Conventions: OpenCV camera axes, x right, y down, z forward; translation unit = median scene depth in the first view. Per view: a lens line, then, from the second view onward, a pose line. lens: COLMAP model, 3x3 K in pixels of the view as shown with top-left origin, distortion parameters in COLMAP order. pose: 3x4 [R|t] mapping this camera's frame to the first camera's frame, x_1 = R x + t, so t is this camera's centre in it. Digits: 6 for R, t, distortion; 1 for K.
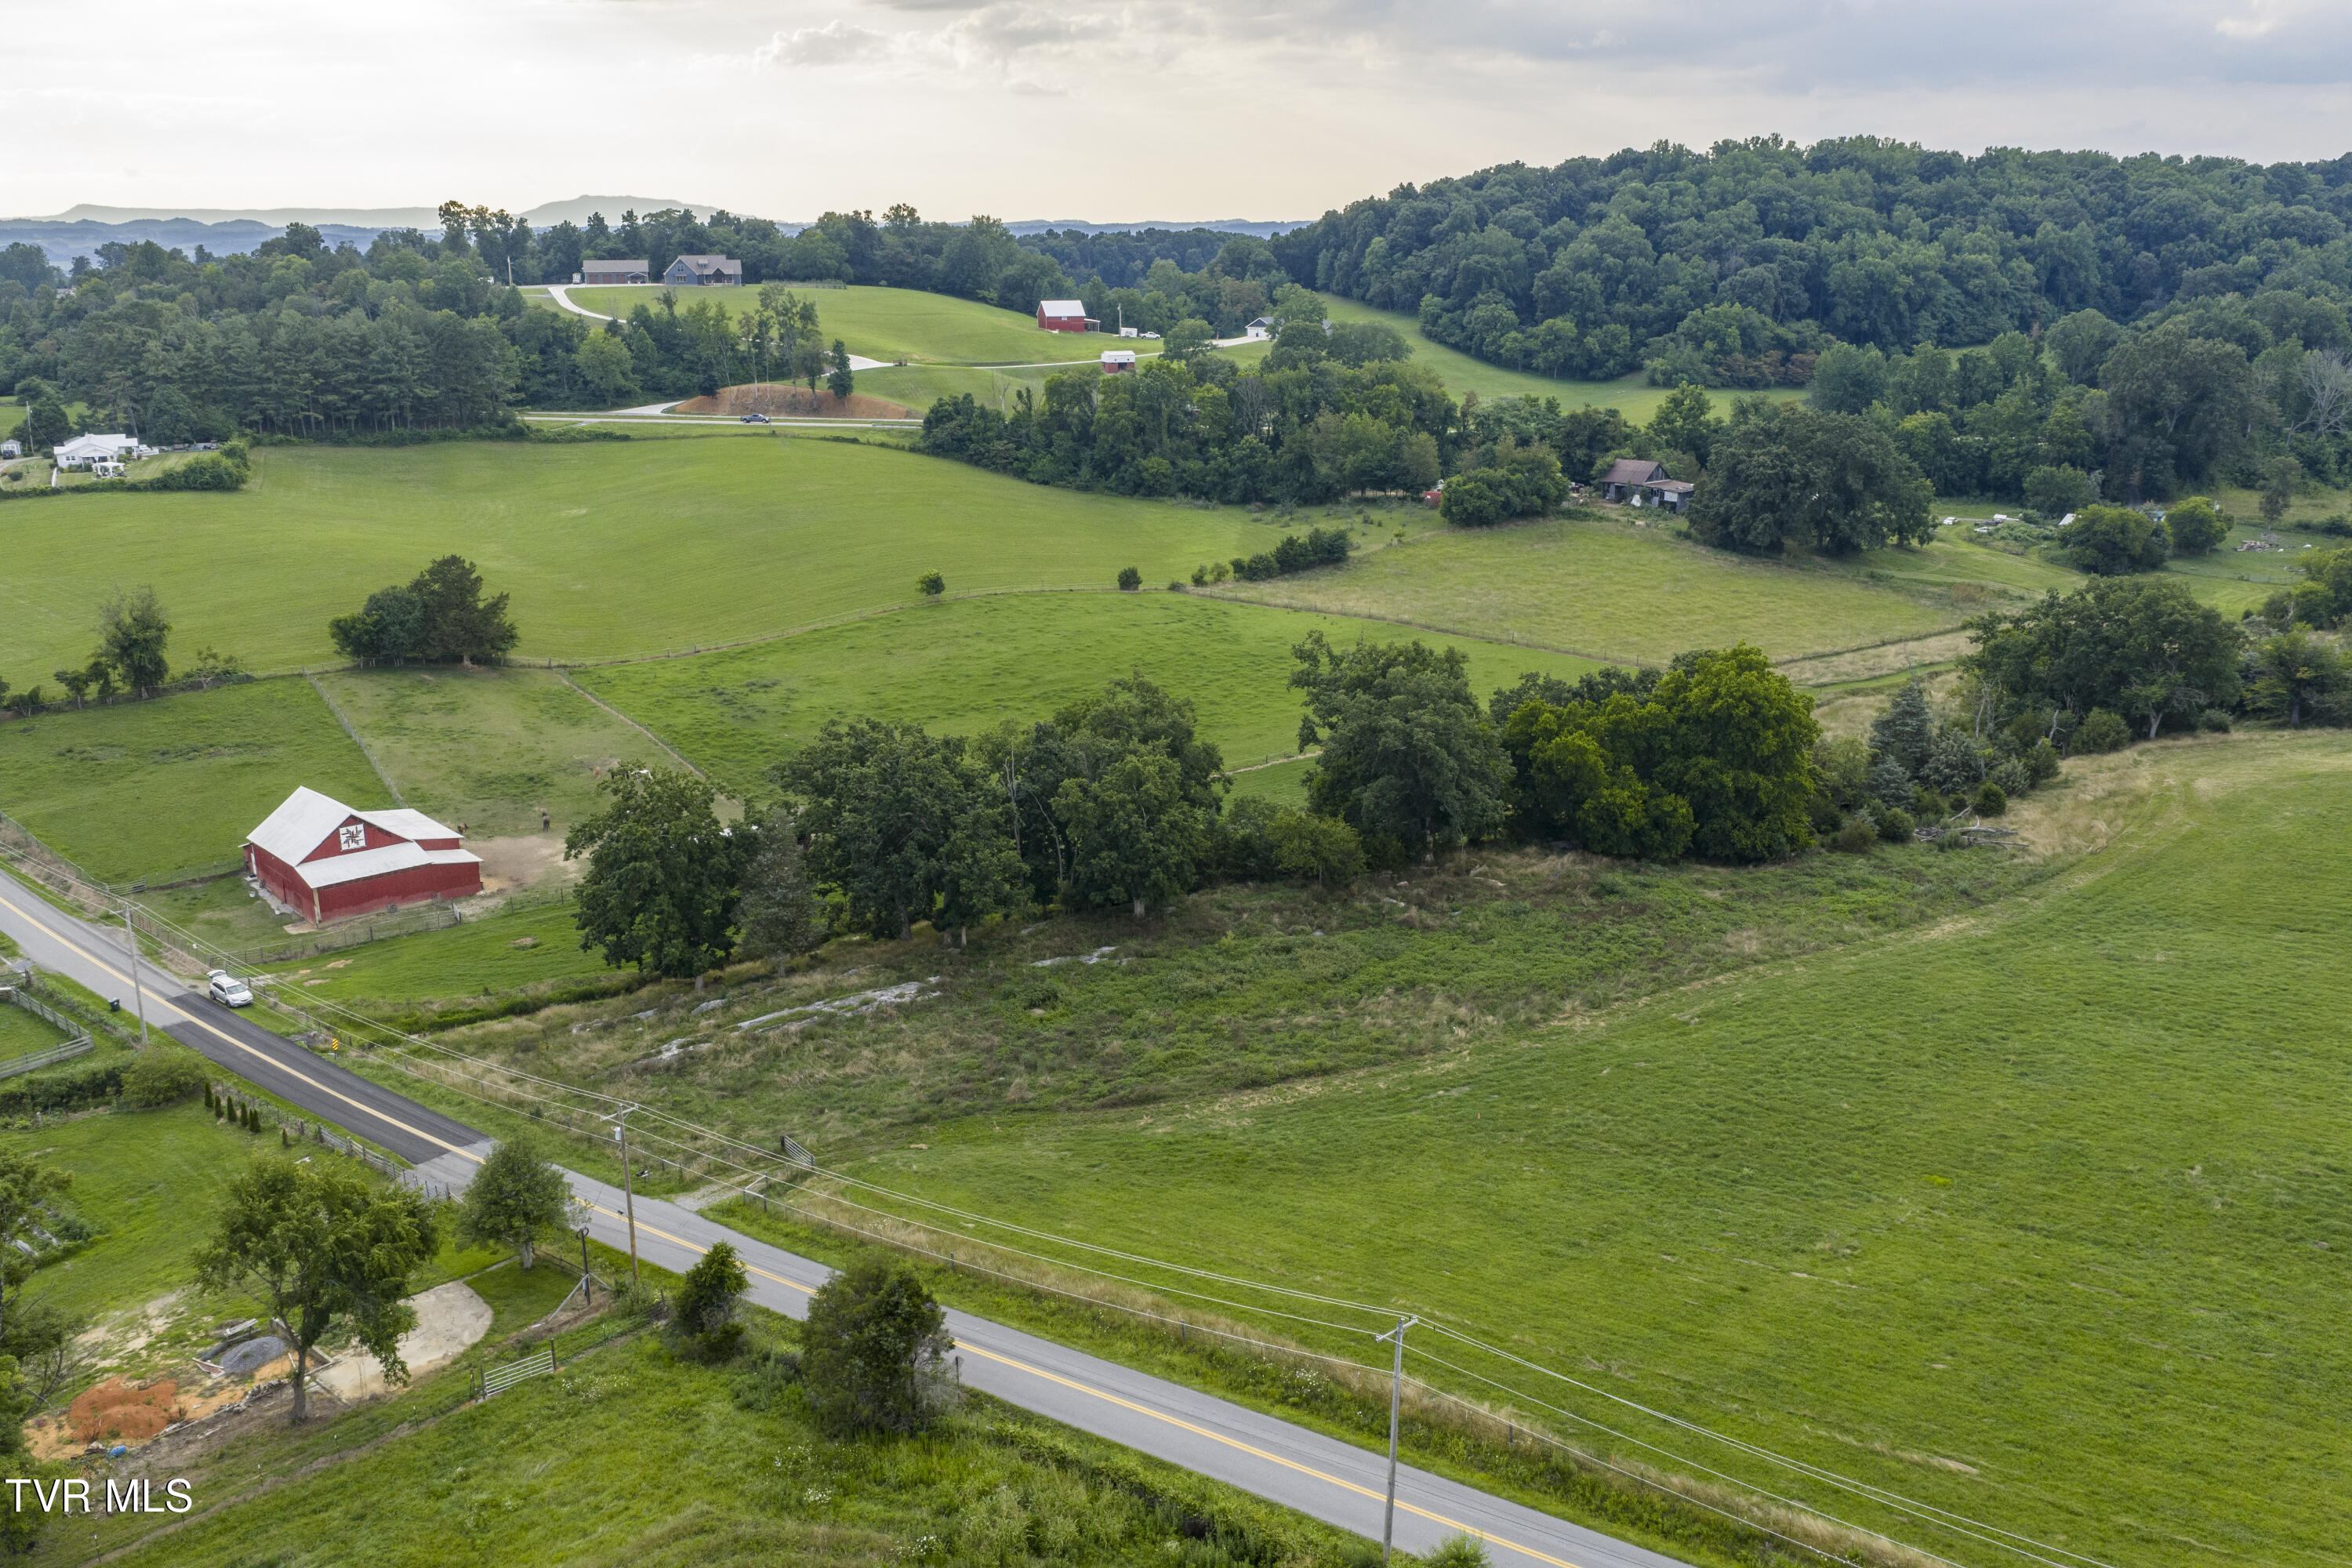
lens RADIAL K [[1935.0, 0, 1180.6], [0, 1935.0, 792.1], [0, 0, 1]] dist [0.017898, -0.026039]
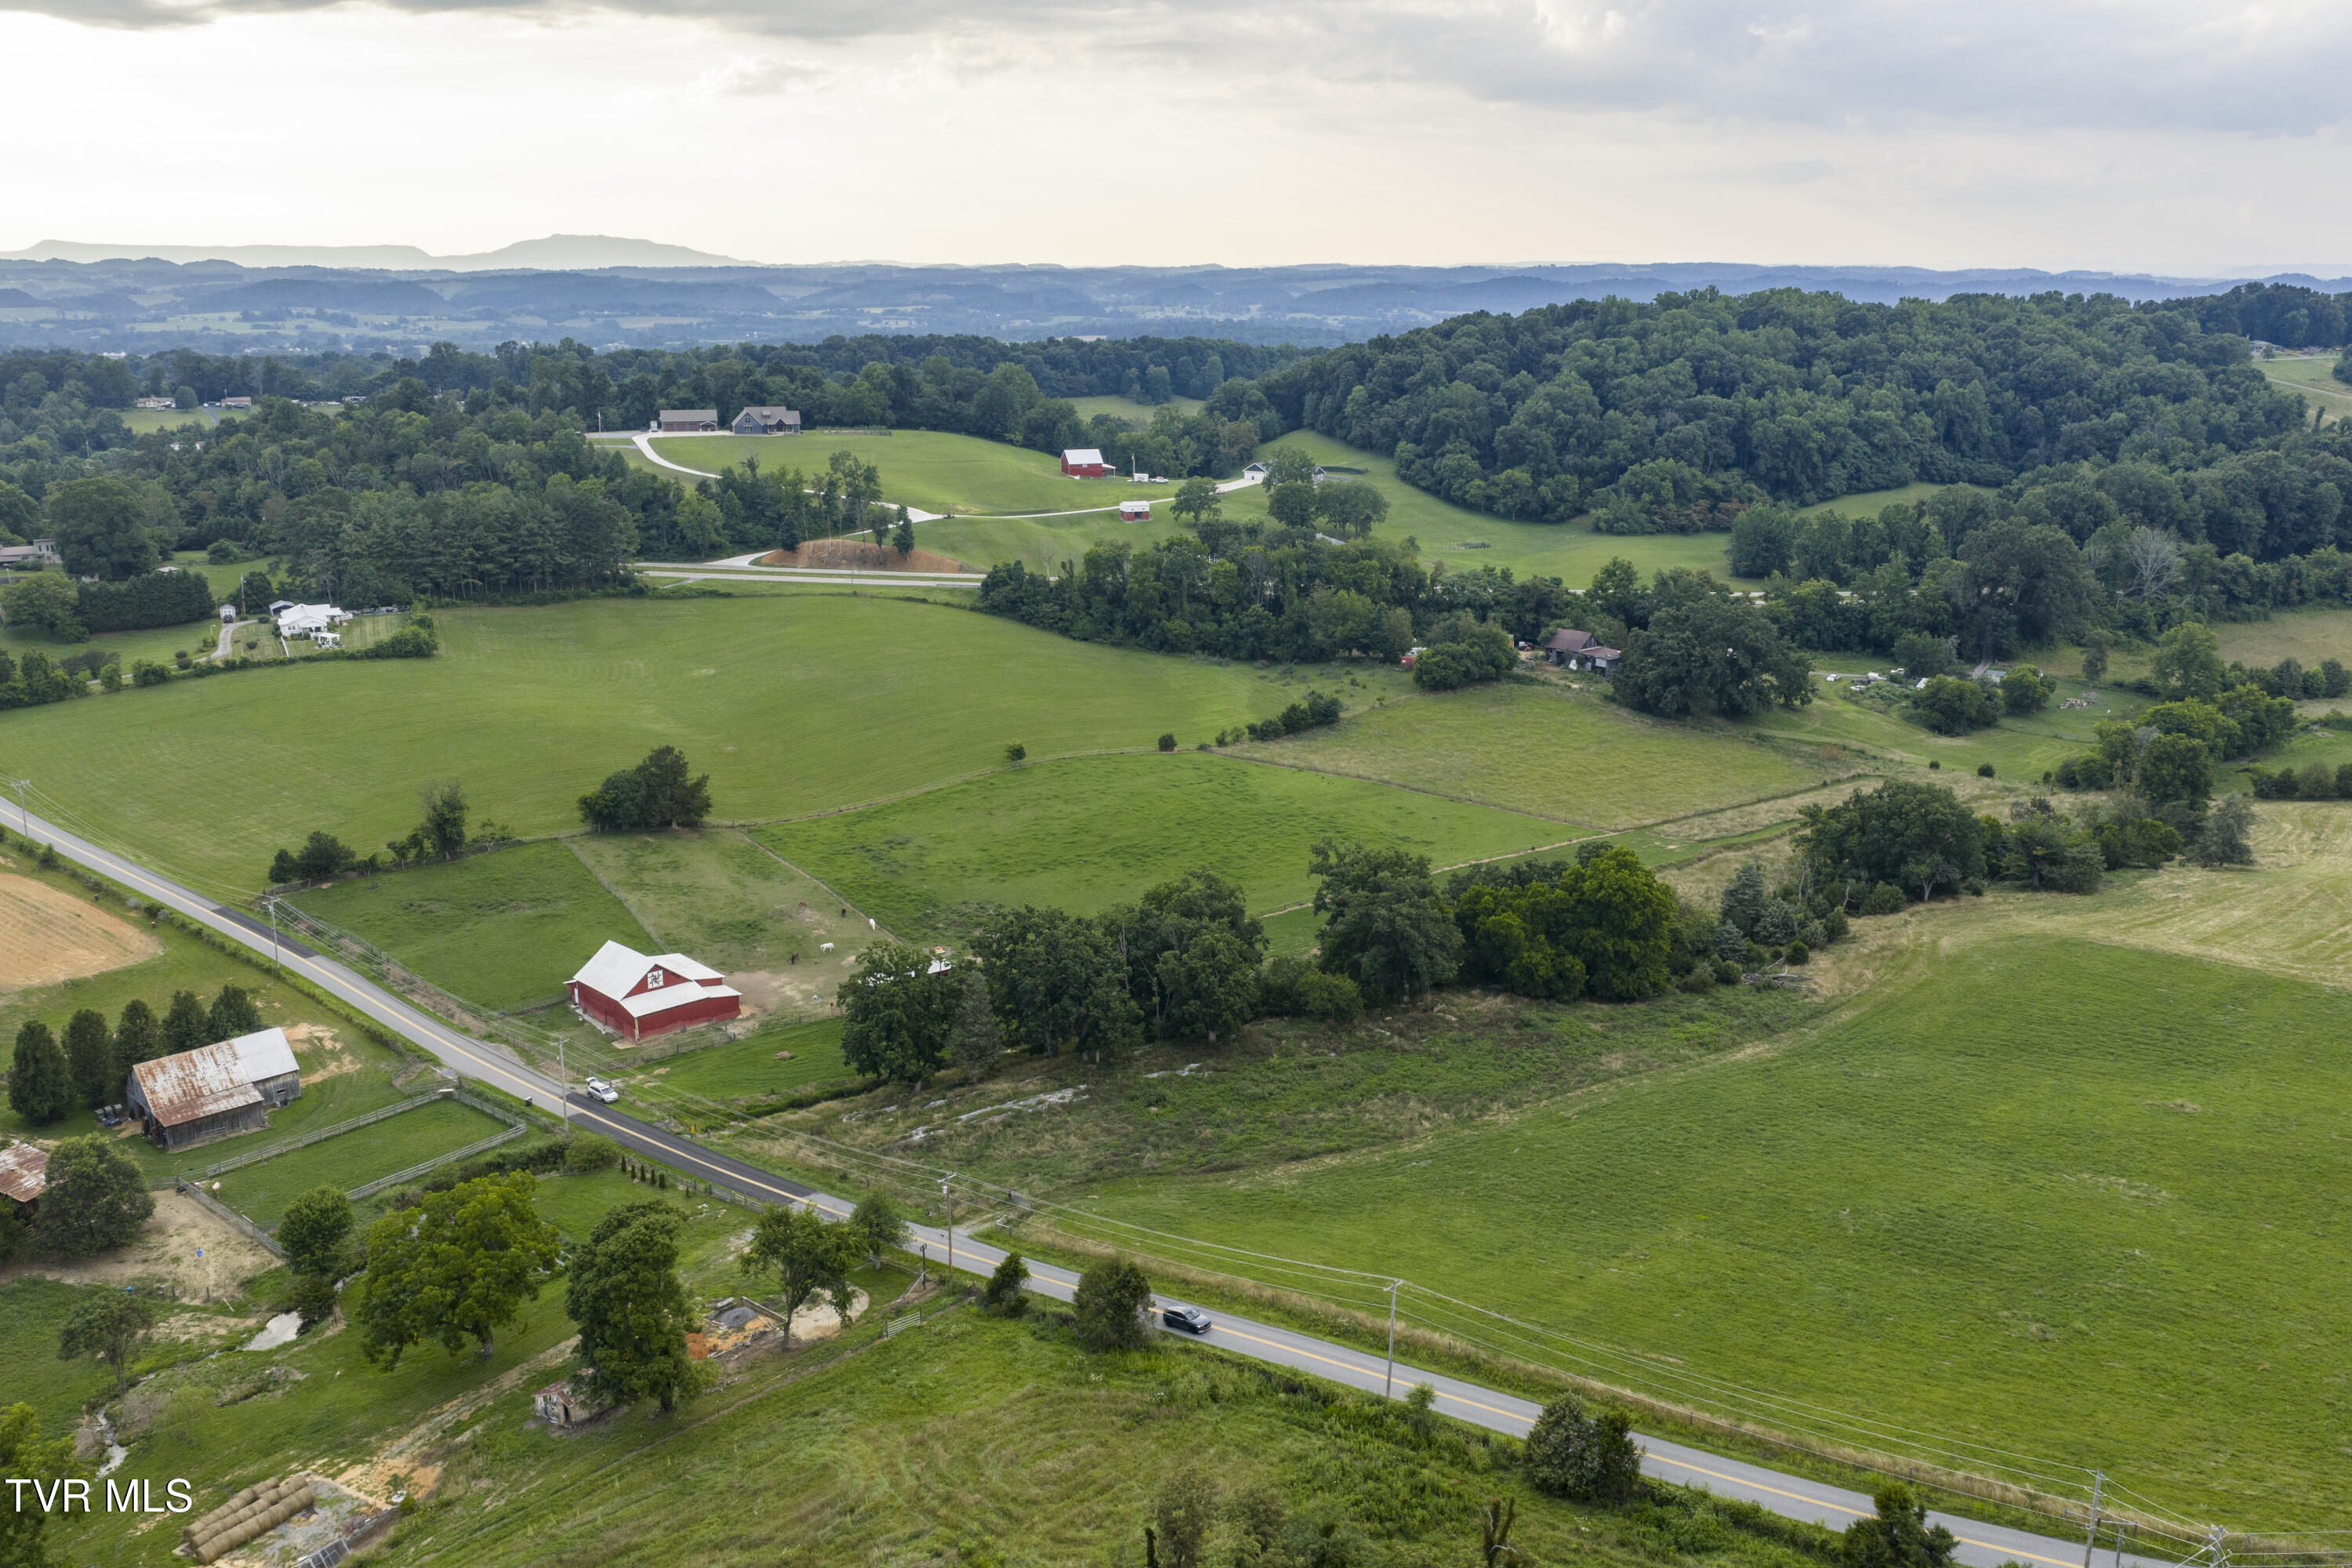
lens RADIAL K [[1935.0, 0, 1180.6], [0, 1935.0, 792.1], [0, 0, 1]] dist [0.017898, -0.026039]
pose [[0.999907, 0.002626, 0.013375, -0.032307], [-0.002315, 0.999728, -0.023211, -0.045544], [-0.013432, 0.023178, 0.999641, -0.241858]]
